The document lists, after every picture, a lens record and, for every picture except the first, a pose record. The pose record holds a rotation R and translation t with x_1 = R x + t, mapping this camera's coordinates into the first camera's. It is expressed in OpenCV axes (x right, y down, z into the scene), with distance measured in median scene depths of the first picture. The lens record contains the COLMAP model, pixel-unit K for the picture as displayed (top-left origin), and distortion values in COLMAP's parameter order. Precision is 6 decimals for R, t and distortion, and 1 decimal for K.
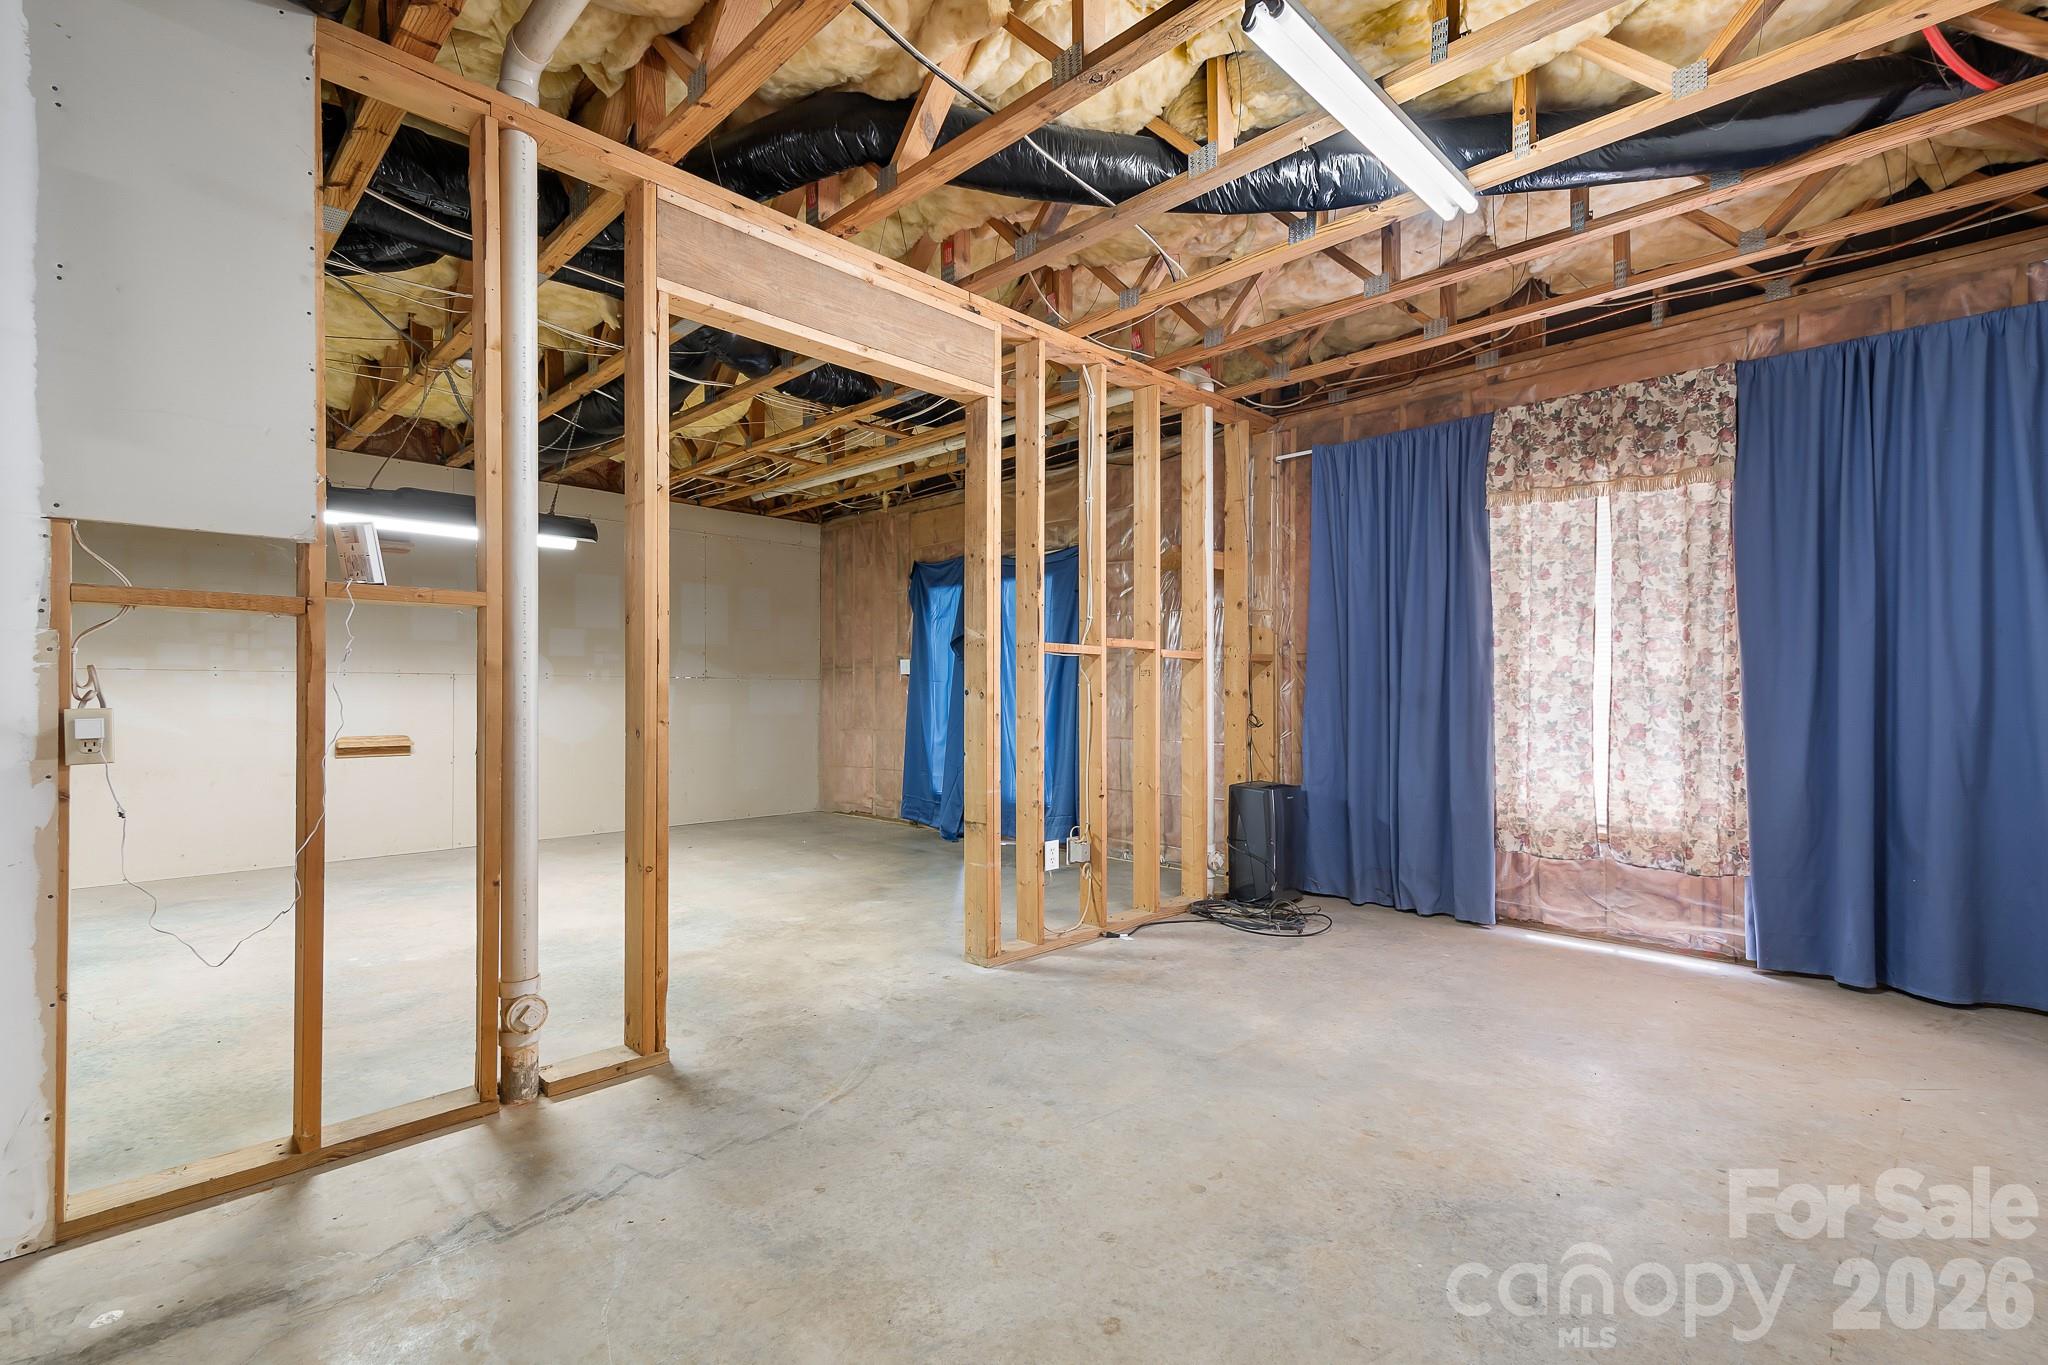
lens RADIAL K [[926.3, 0, 1030.0], [0, 926.3, 691.1], [0, 0, 1]] dist [0.003120, -0.000253]
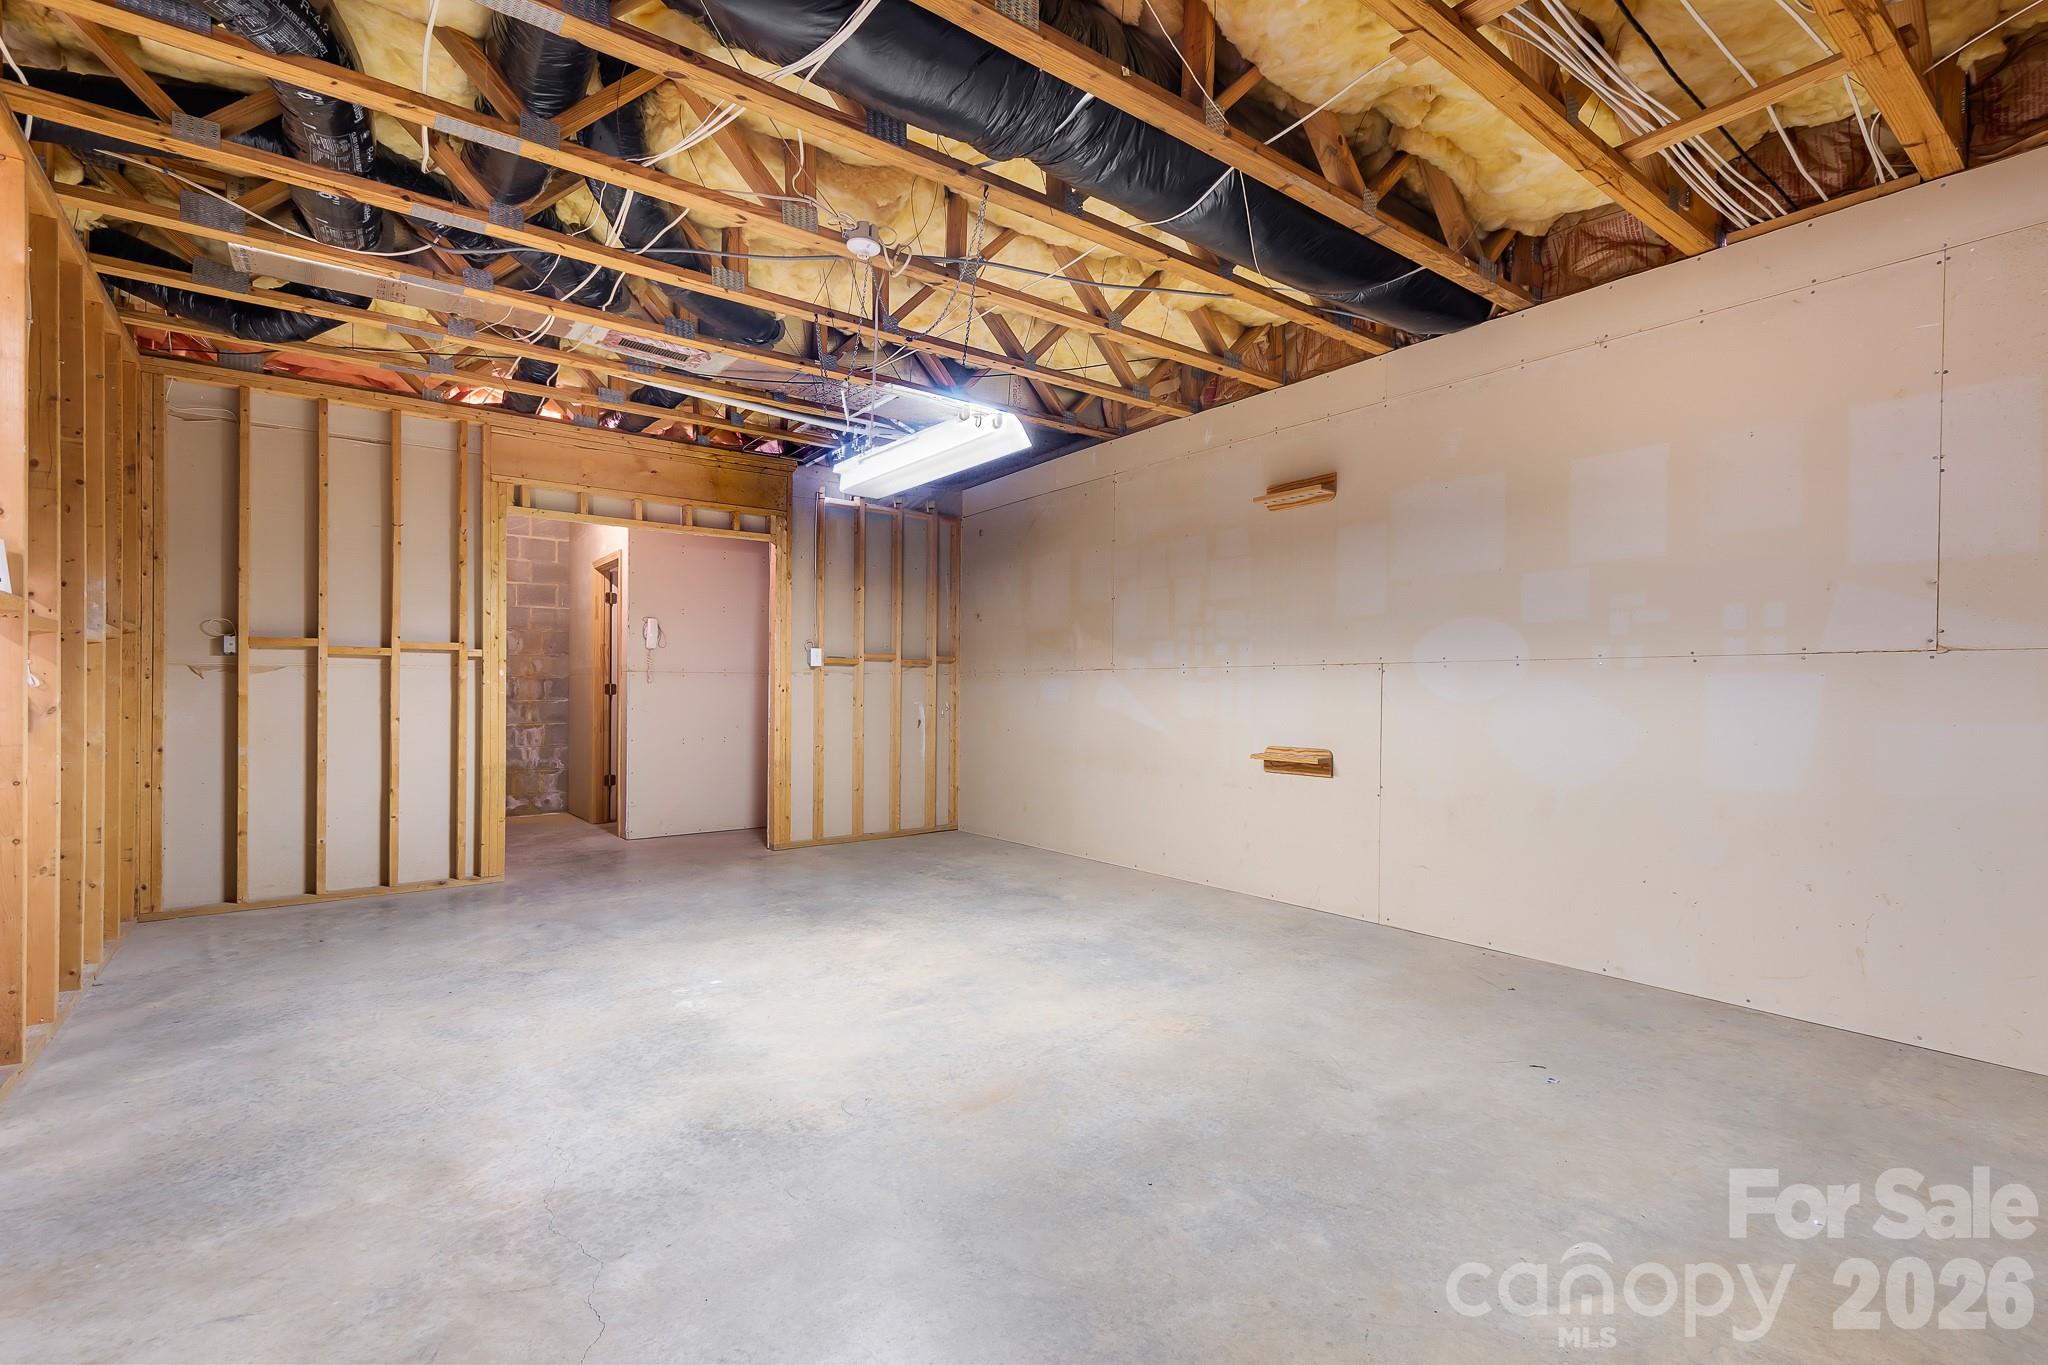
lens RADIAL K [[926.3, 0, 1030.4], [0, 926.3, 686.9], [0, 0, 1]] dist [0.003120, -0.000253]
pose [[-0.131477, -0.000952, -0.991319, 0.132472], [-0.000431, 0.999999, -0.000903, -0.000448], [0.991319, 0.000309, -0.131478, 1.439442]]
